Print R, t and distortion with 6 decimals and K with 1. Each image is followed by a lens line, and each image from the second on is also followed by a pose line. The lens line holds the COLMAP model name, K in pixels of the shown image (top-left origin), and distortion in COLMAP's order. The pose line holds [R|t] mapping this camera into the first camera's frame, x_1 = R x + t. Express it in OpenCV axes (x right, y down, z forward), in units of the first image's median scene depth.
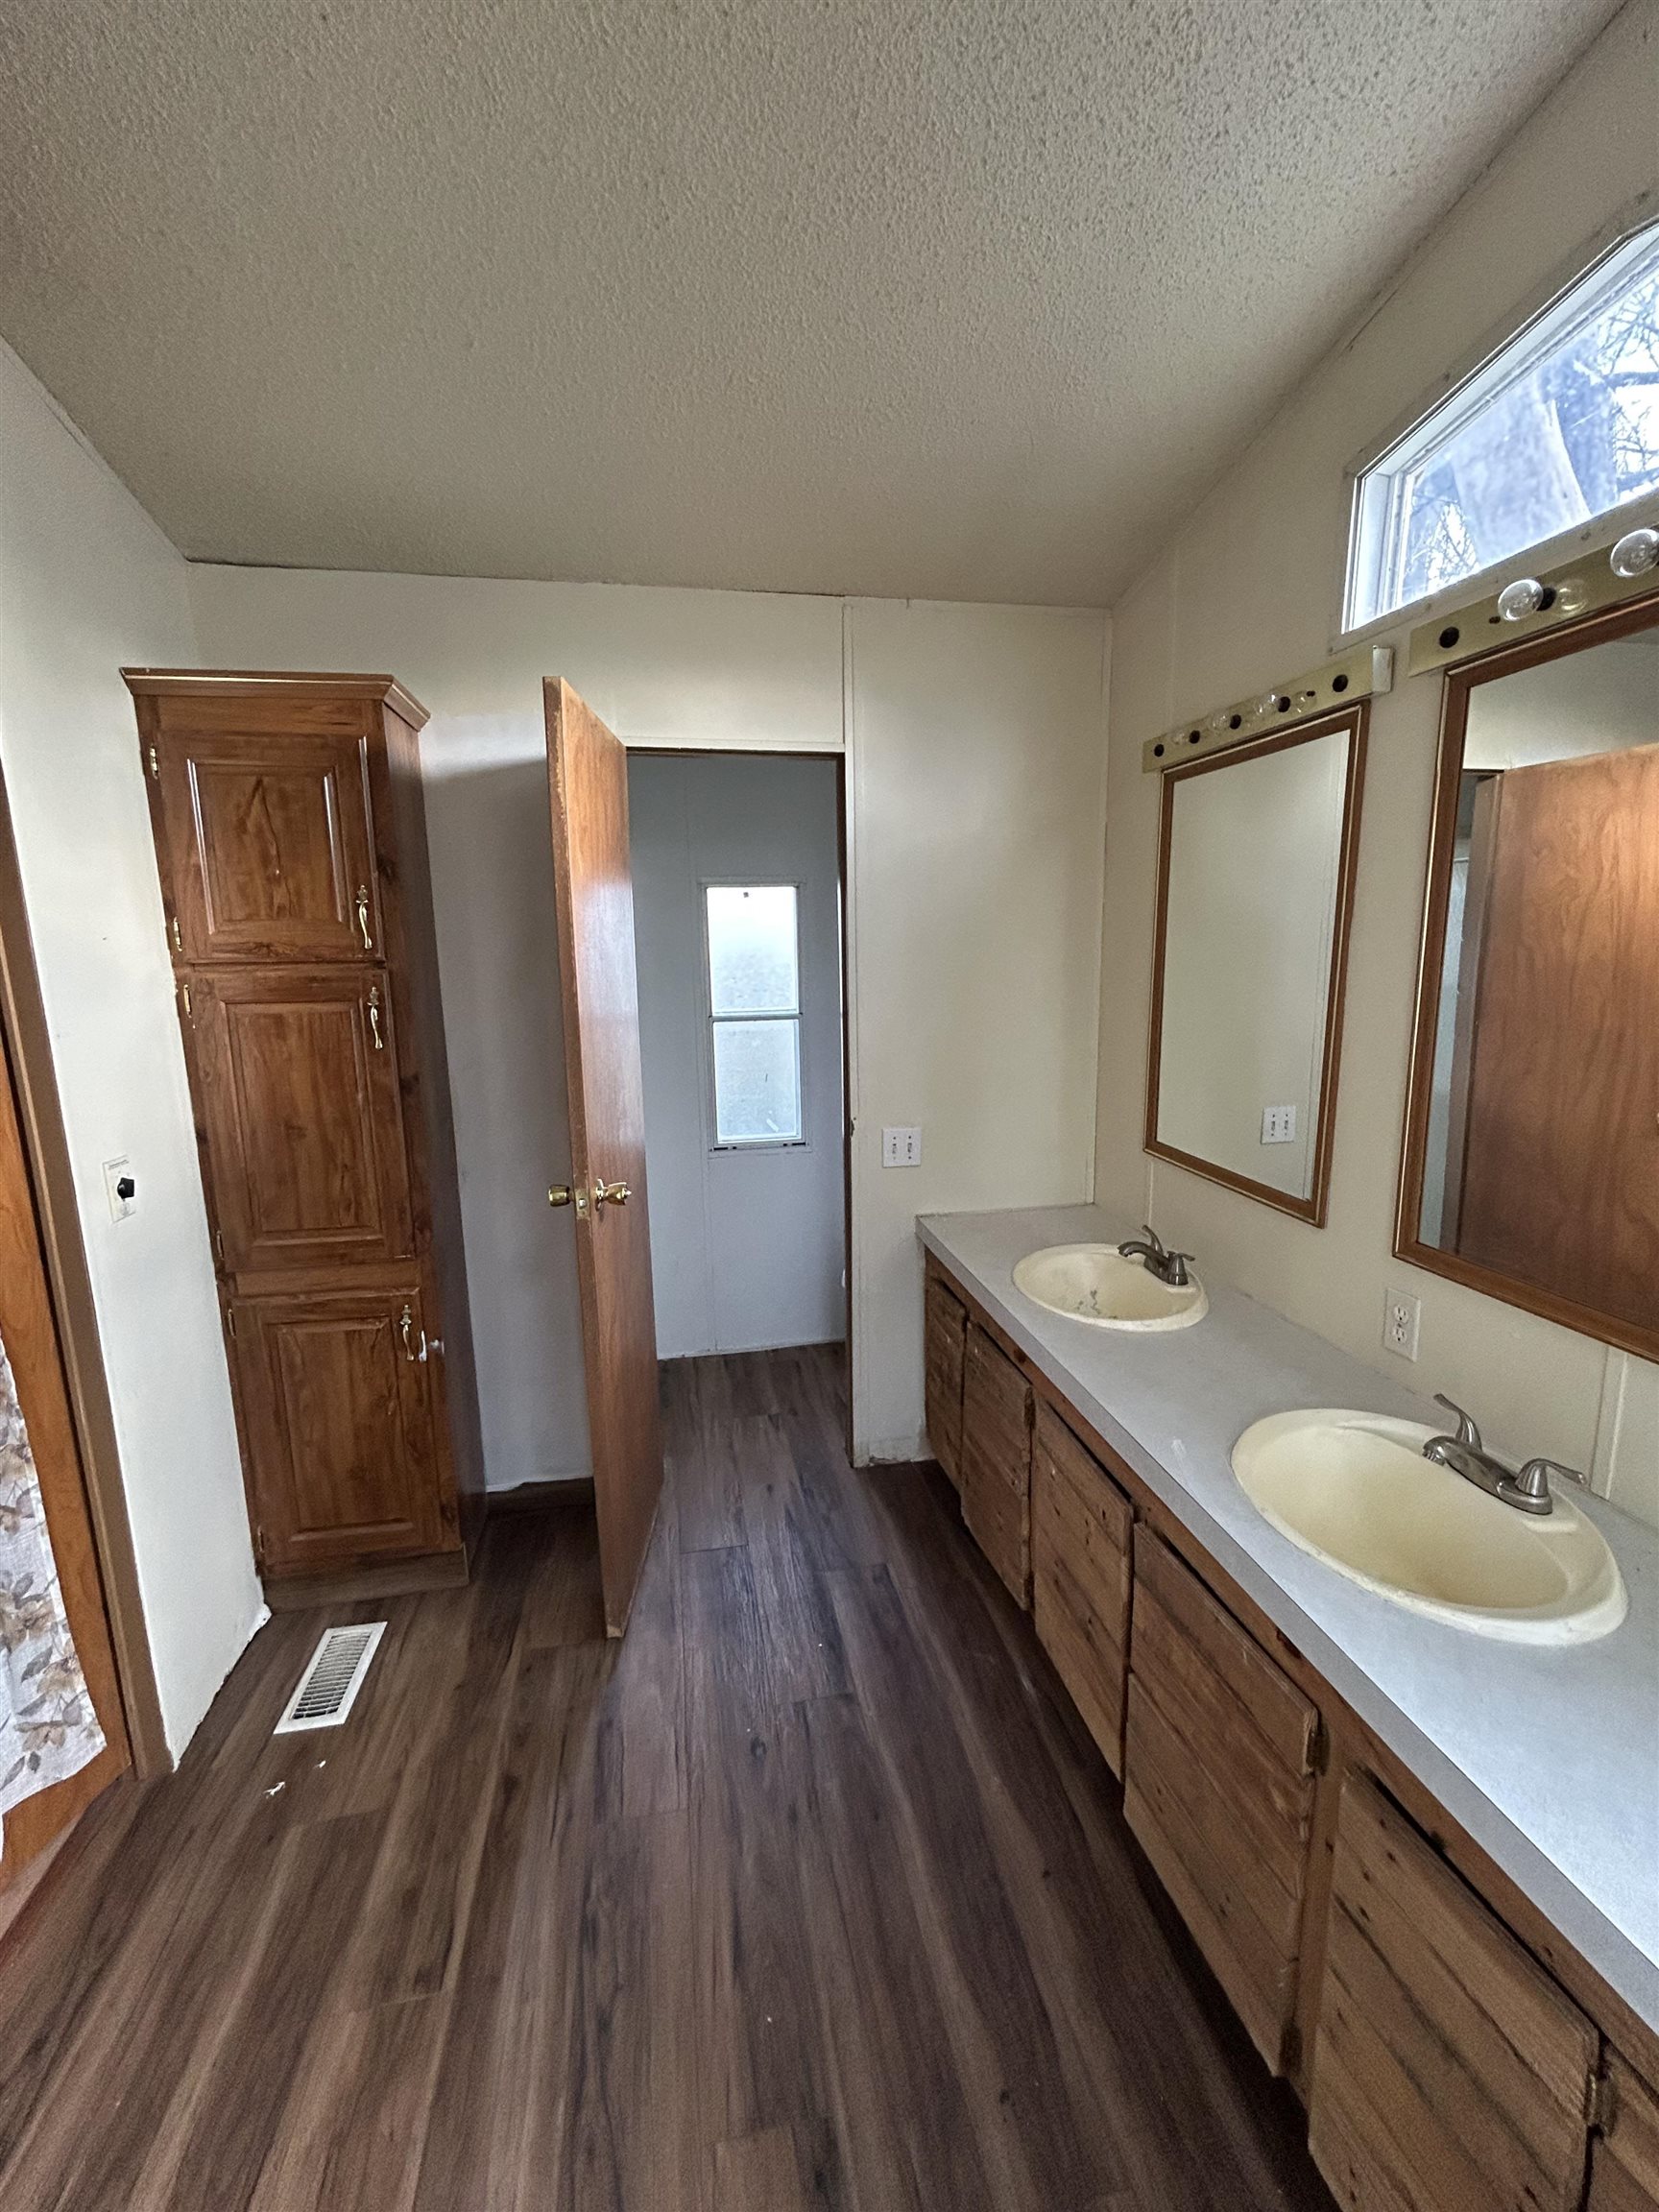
lens RADIAL K [[899.6, 0, 829.5], [0, 899.6, 1106.0], [0, 0, 1]] dist [-0.000804, -0.000627]
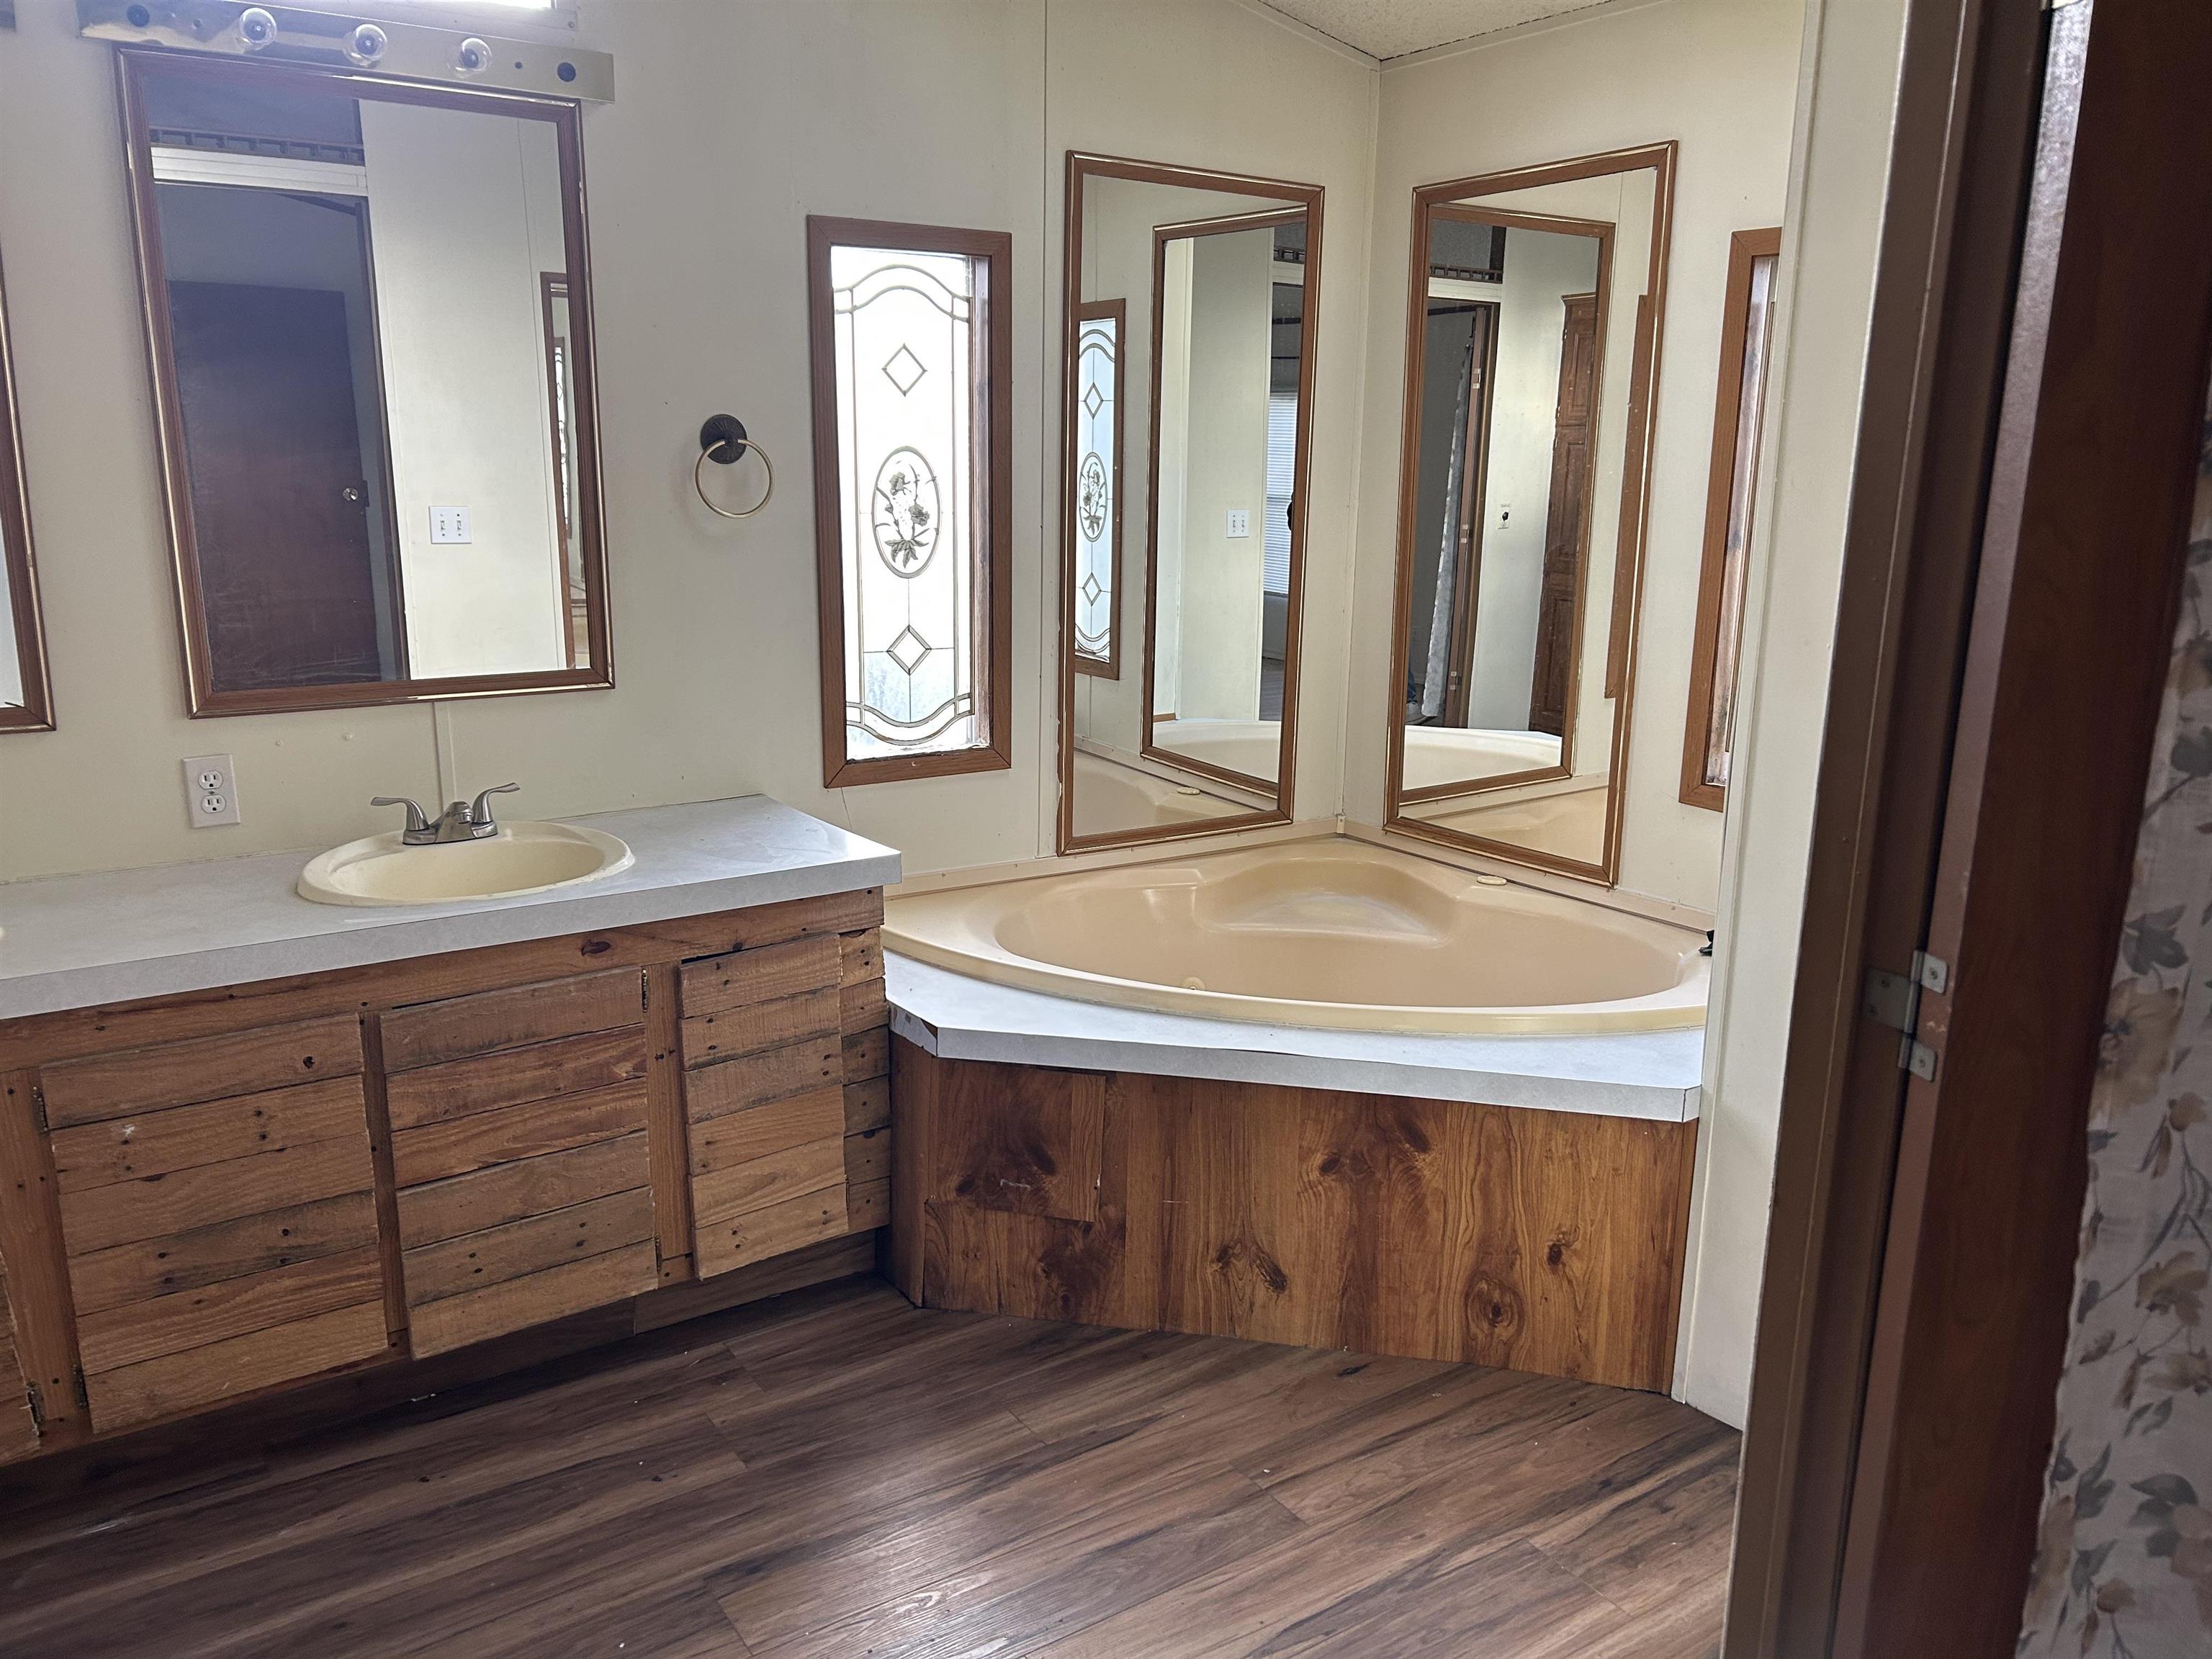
lens RADIAL K [[1665.0, 0, 1106.0], [0, 1665.0, 829.5], [0, 0, 1]] dist [0.002088, 0.001035]
pose [[-0.400170, -0.203676, 0.893521, -1.426883], [0.146300, 0.948289, 0.281681, -0.071440], [-0.904688, 0.243442, -0.349679, 0.917720]]
